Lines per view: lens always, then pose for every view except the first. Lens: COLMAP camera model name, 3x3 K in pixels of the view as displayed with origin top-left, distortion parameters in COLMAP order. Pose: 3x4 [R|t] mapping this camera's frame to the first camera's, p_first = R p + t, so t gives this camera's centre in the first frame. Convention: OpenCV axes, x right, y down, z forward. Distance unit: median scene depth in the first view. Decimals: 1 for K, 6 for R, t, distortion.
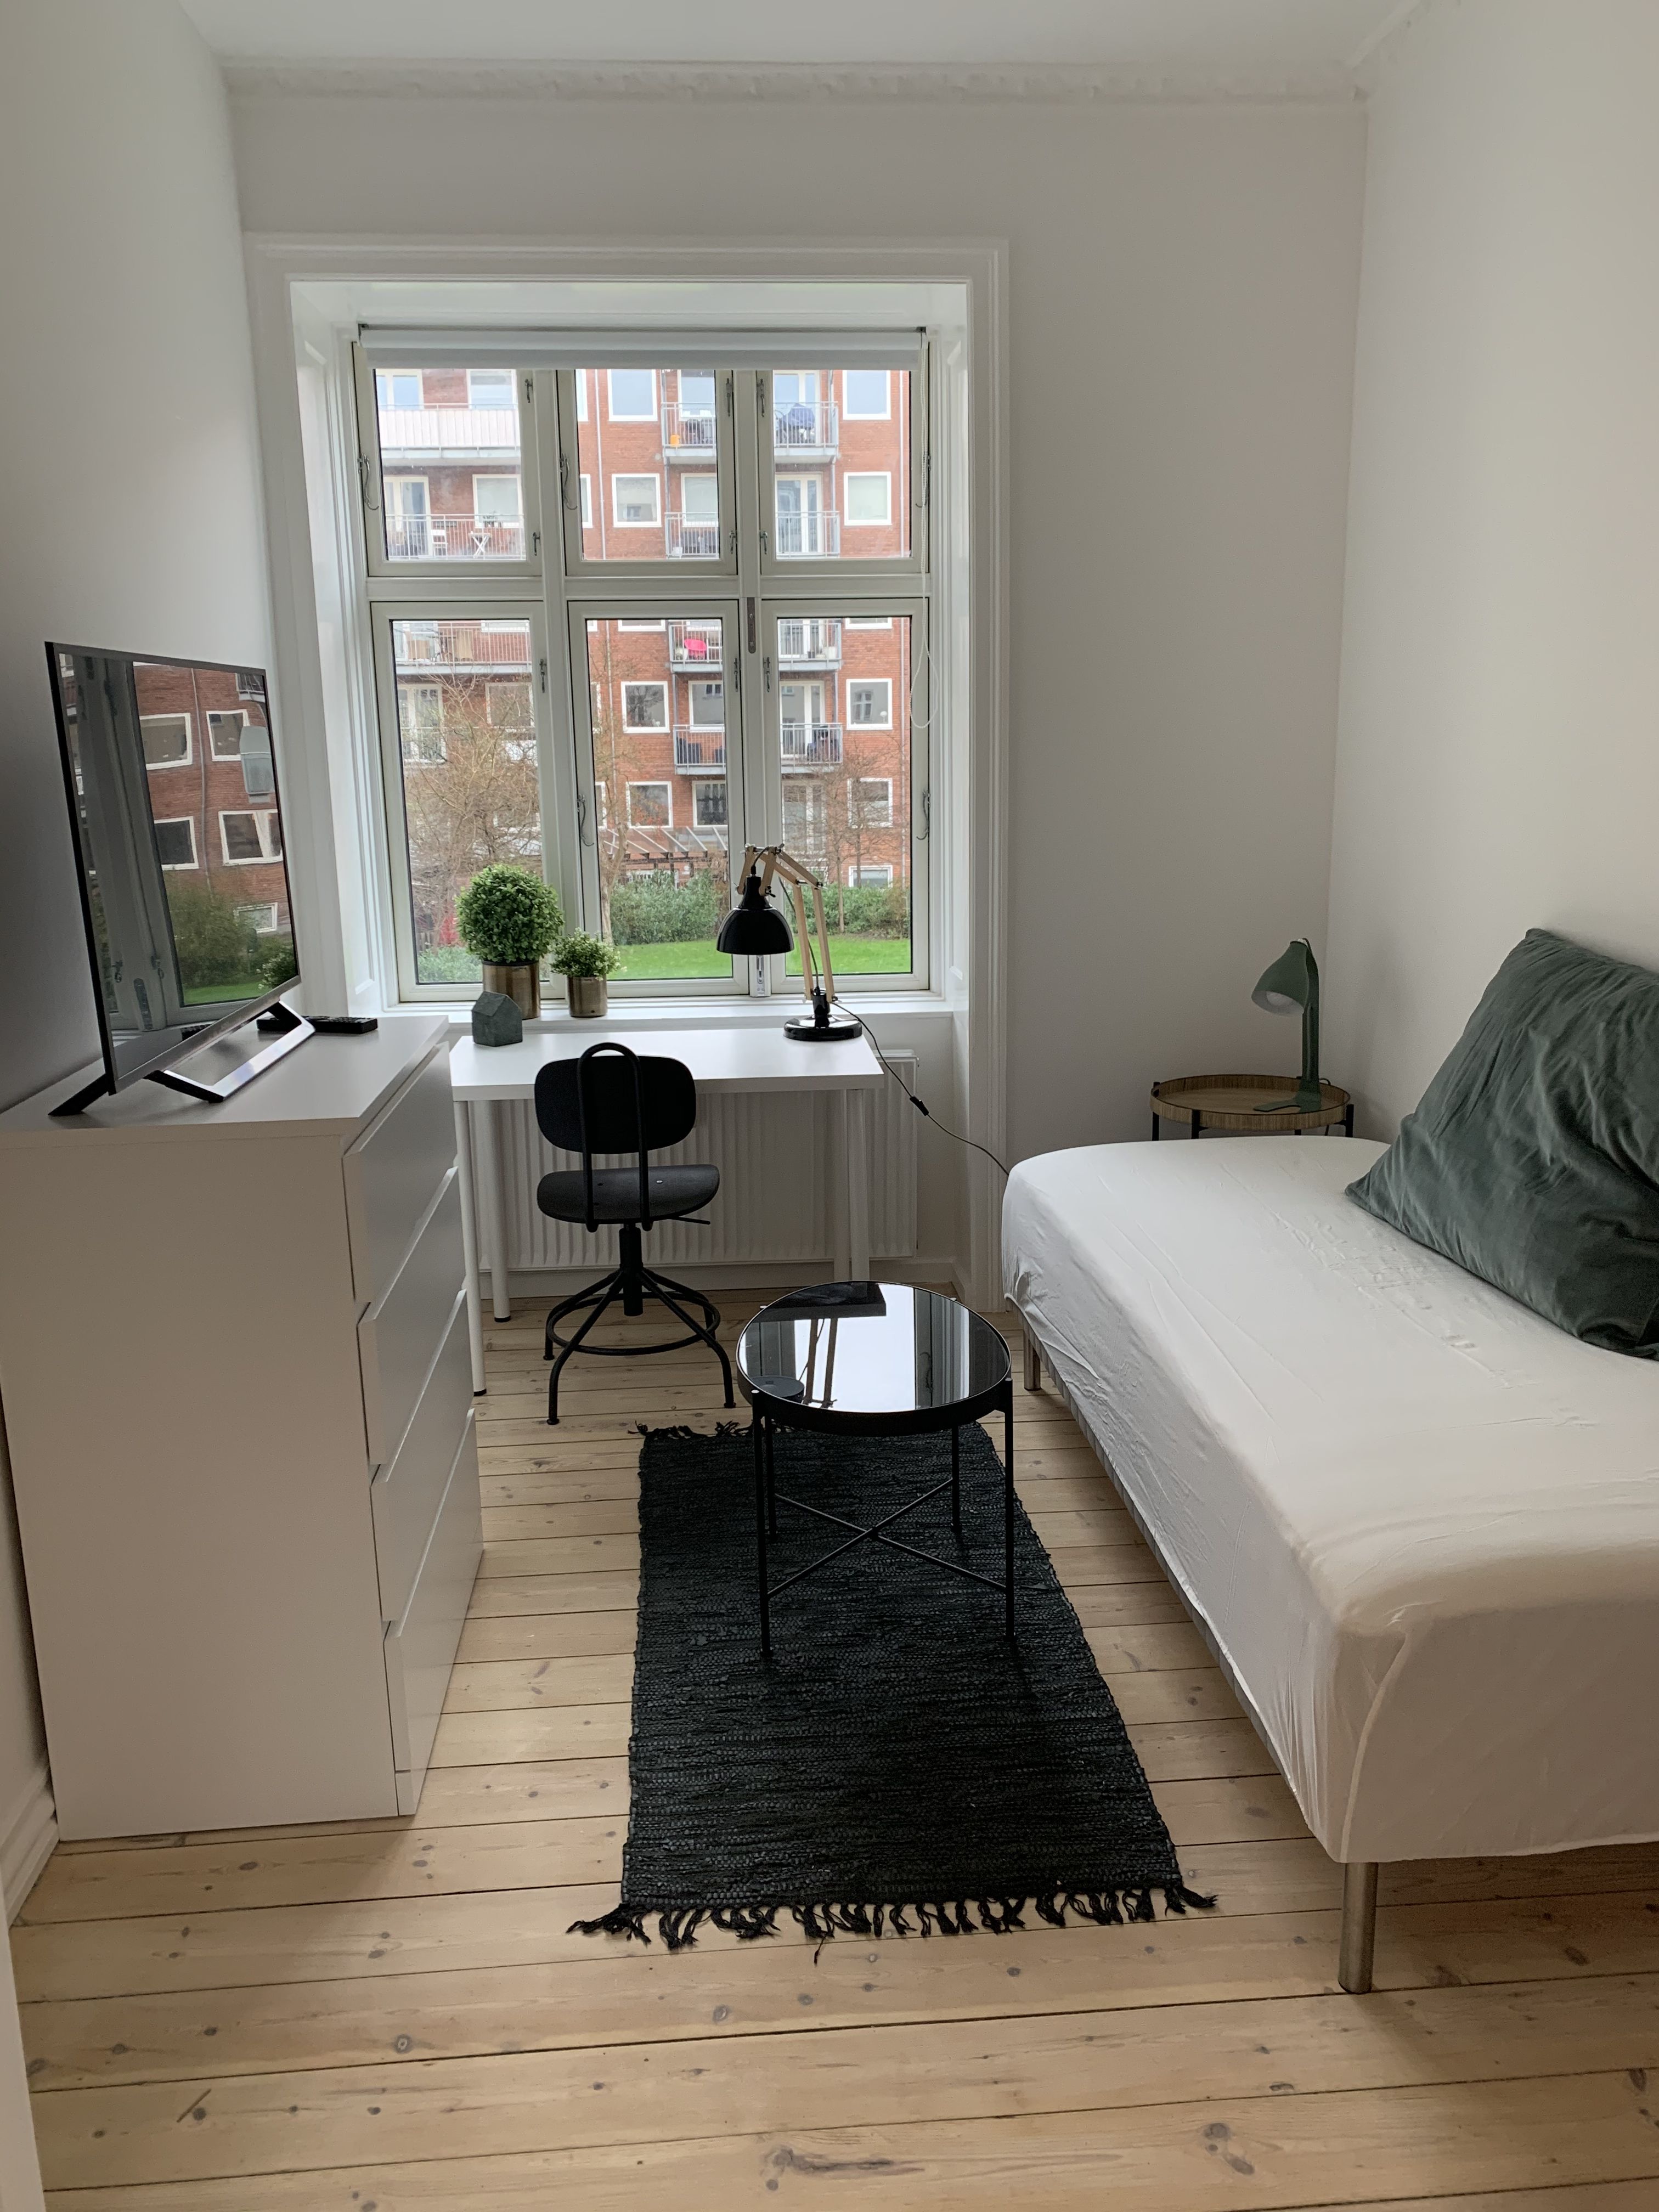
lens RADIAL K [[1674.1, 0, 829.0], [0, 1674.1, 1107.2], [0, 0, 1]] dist [0.000461, 0.001063]
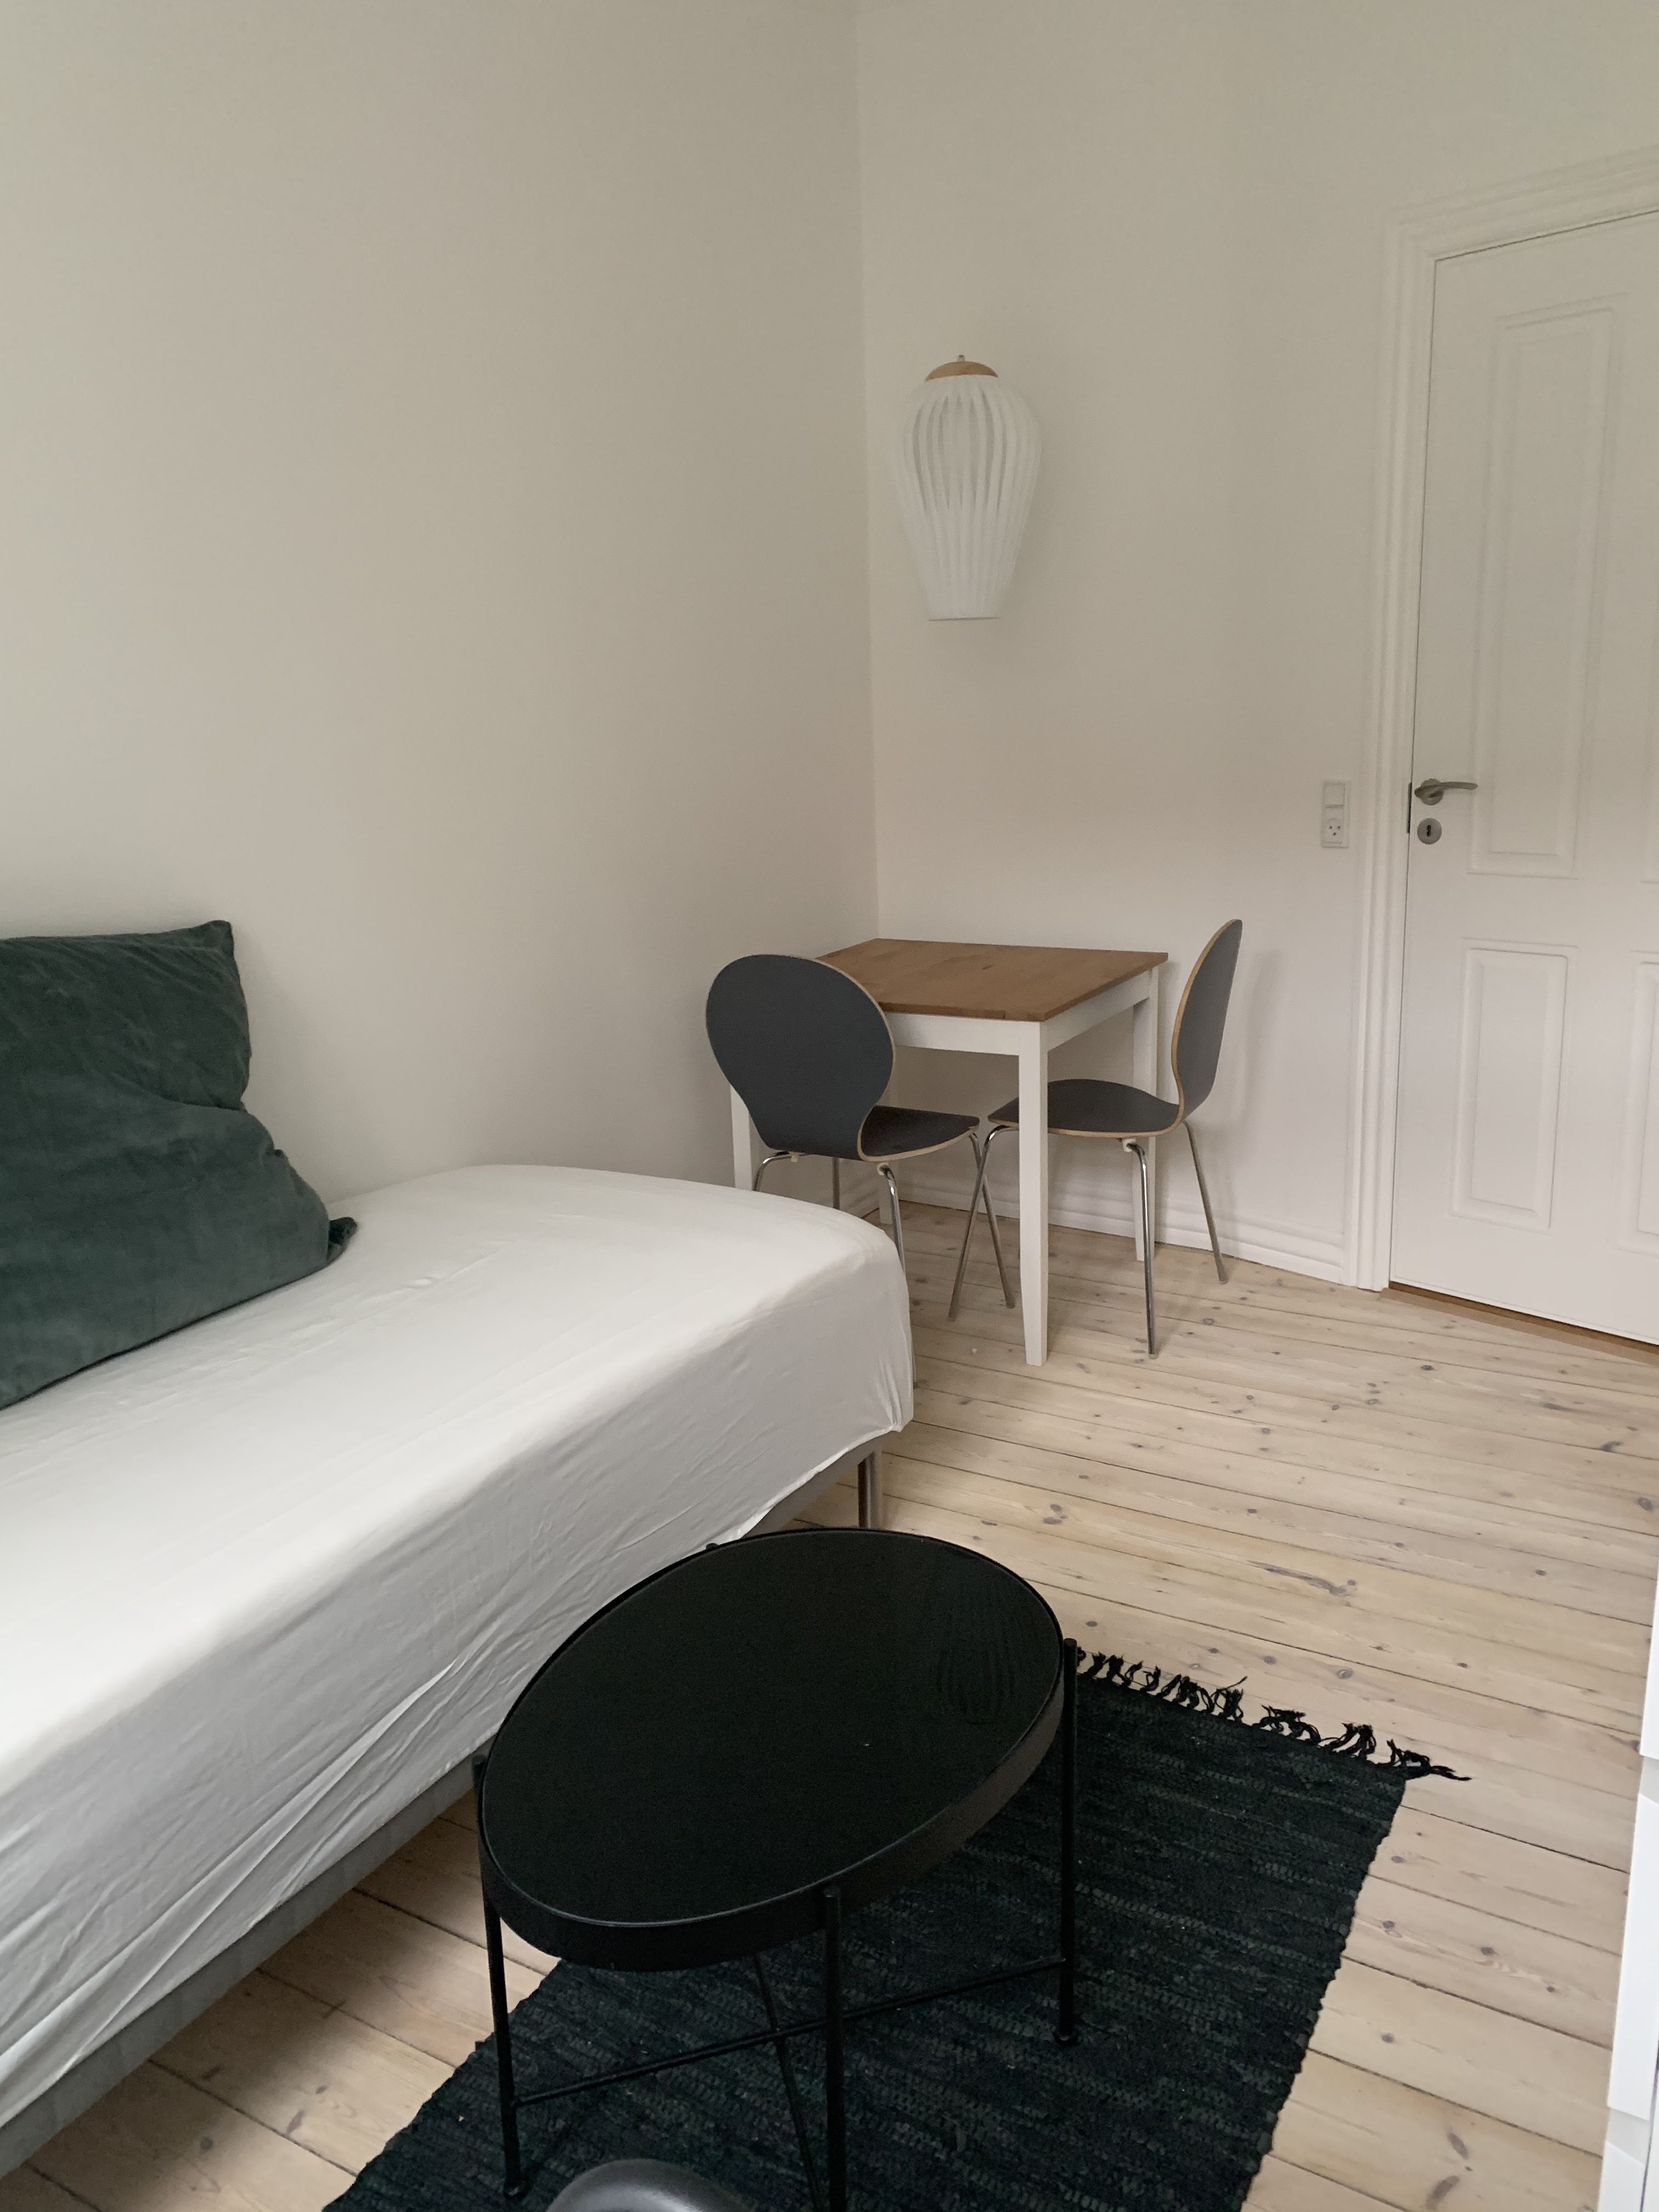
lens RADIAL K [[1674.1, 0, 829.0], [0, 1674.1, 1103.3], [0, 0, 1]] dist [0.000461, 0.001063]
pose [[-0.819554, -0.100362, 0.564144, -0.362095], [0.164717, 0.901721, 0.399709, -0.321570], [-0.548816, 0.420507, -0.722478, 1.744294]]
